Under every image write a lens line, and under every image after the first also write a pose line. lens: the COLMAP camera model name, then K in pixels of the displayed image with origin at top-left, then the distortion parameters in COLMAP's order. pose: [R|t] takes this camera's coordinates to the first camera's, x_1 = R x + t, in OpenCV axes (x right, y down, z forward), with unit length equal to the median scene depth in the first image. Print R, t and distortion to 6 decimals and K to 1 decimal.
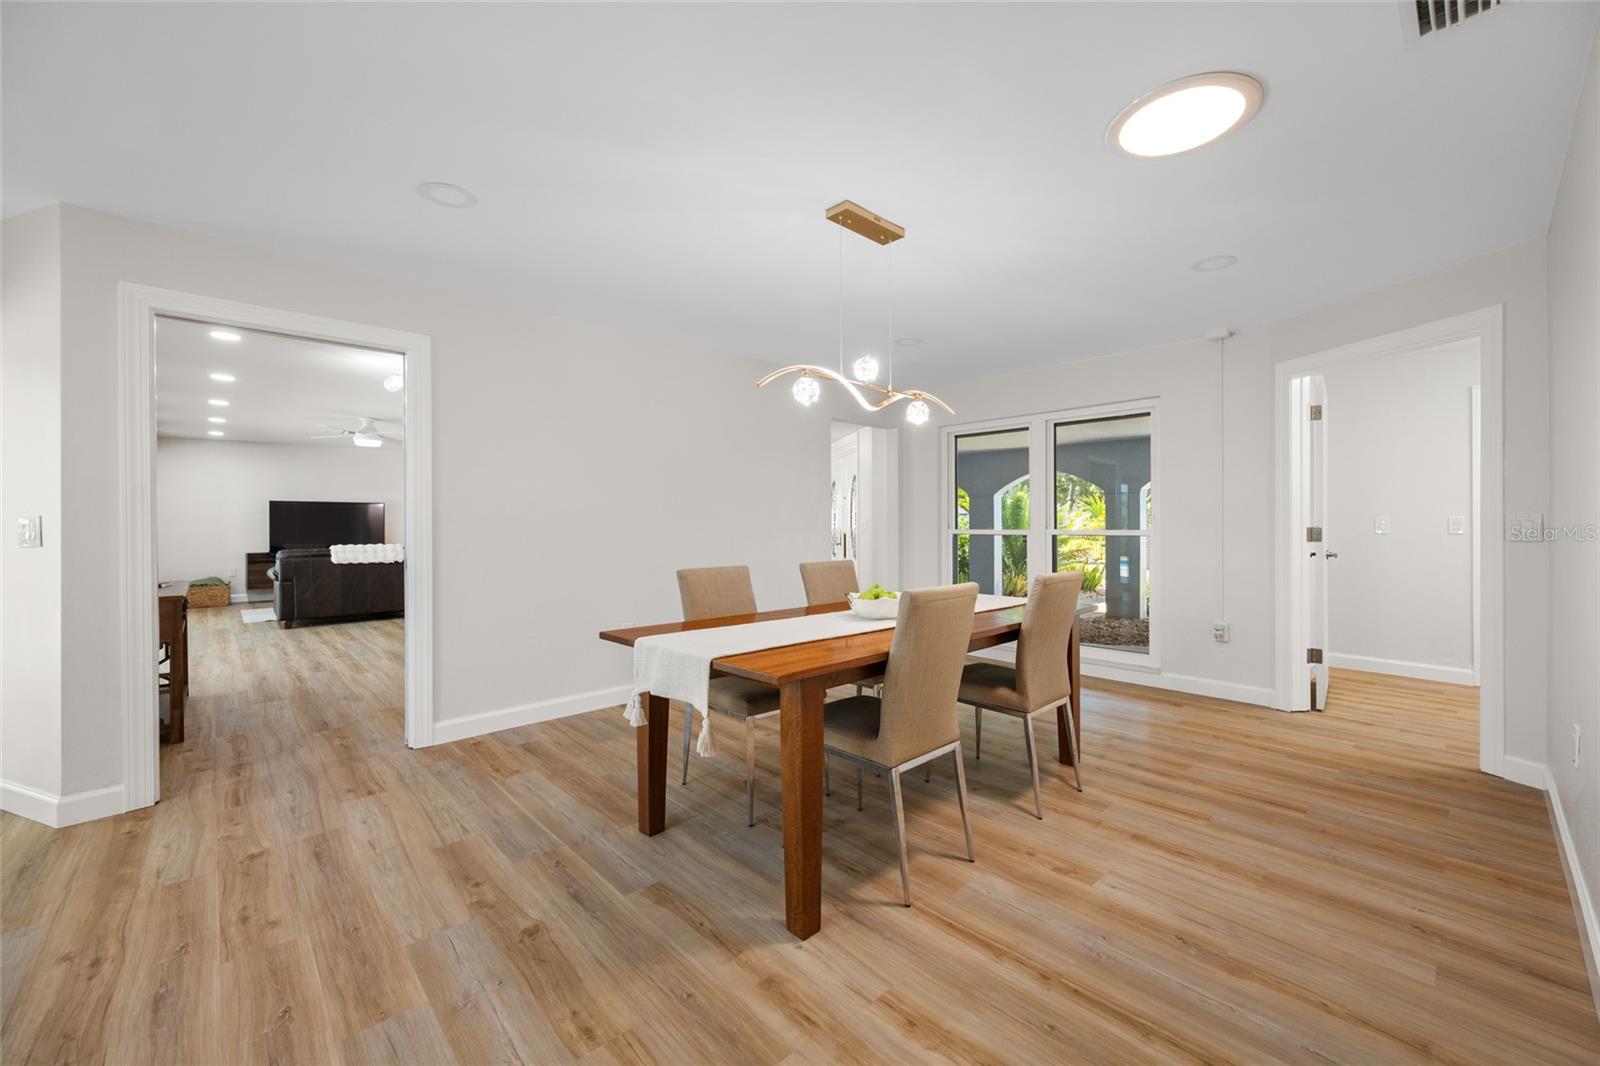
lens RADIAL K [[627.4, 0, 809.0], [0, 627.4, 526.2], [0, 0, 1]] dist [-0.001869, -0.000143]
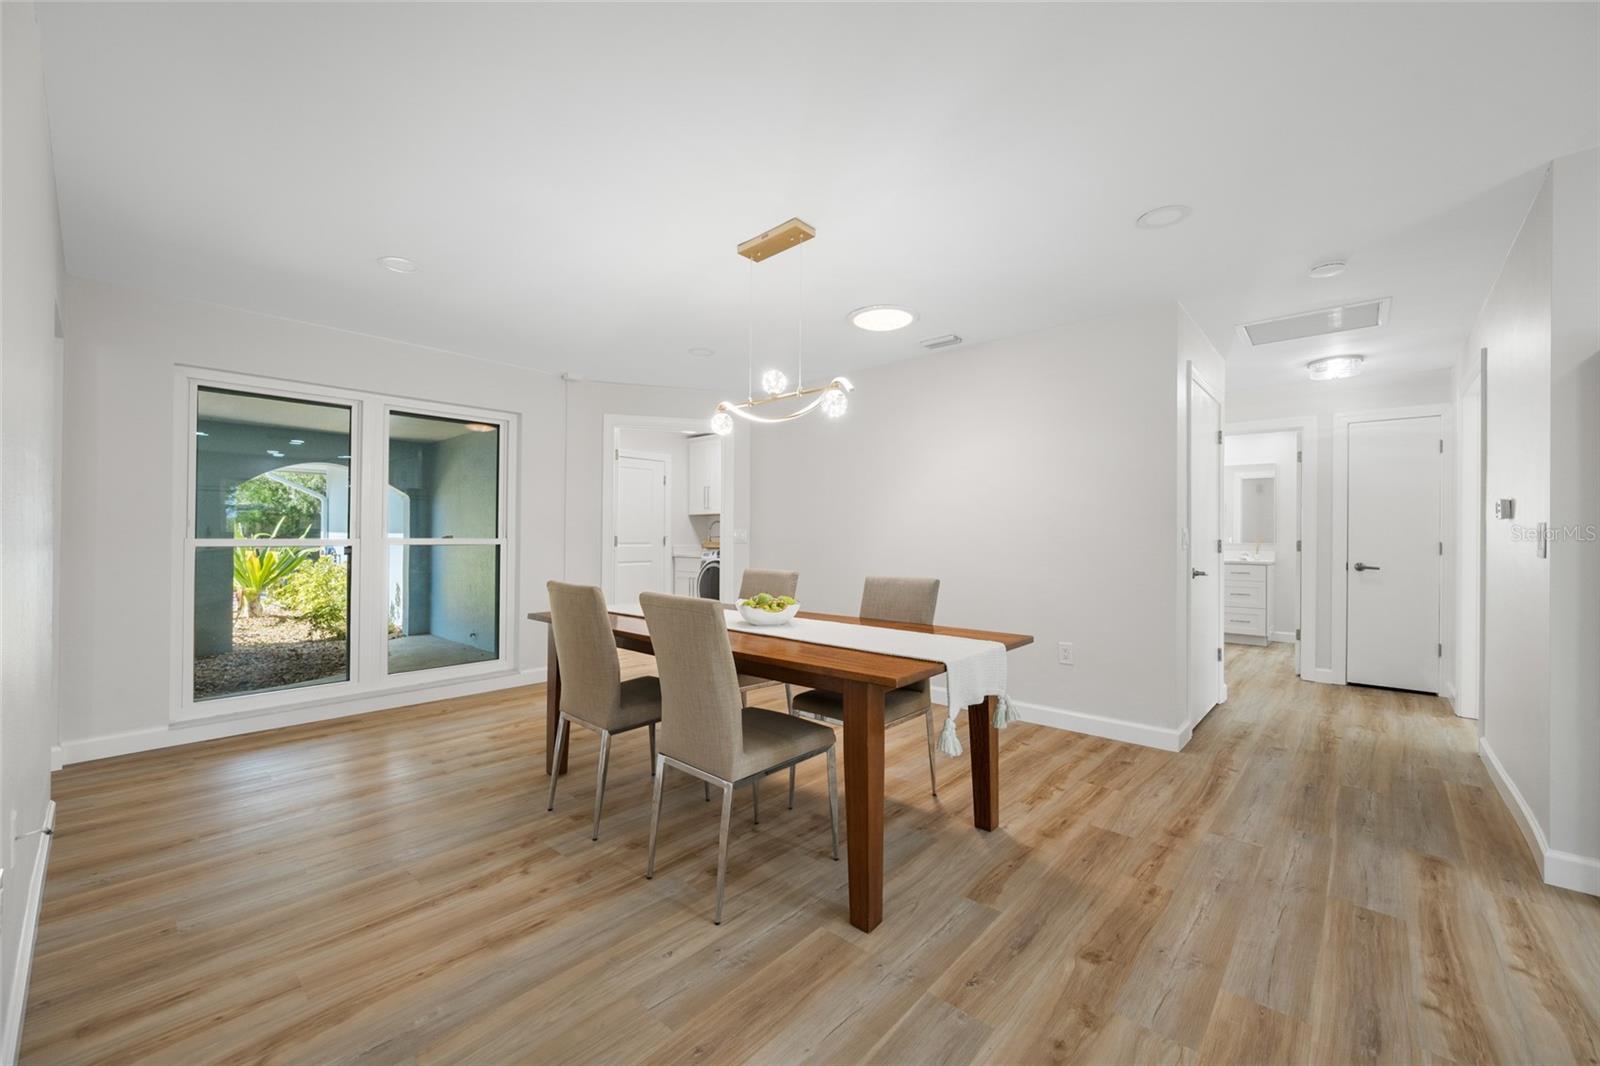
lens RADIAL K [[639.3, 0, 798.4], [0, 639.3, 521.9], [0, 0, 1]] dist [-0.001753, 0.000064]
pose [[-0.079980, 0.022053, 0.996552, -1.409438], [-0.001770, 0.999751, -0.022265, 0.007423], [-0.996795, -0.003544, -0.079921, 1.548693]]
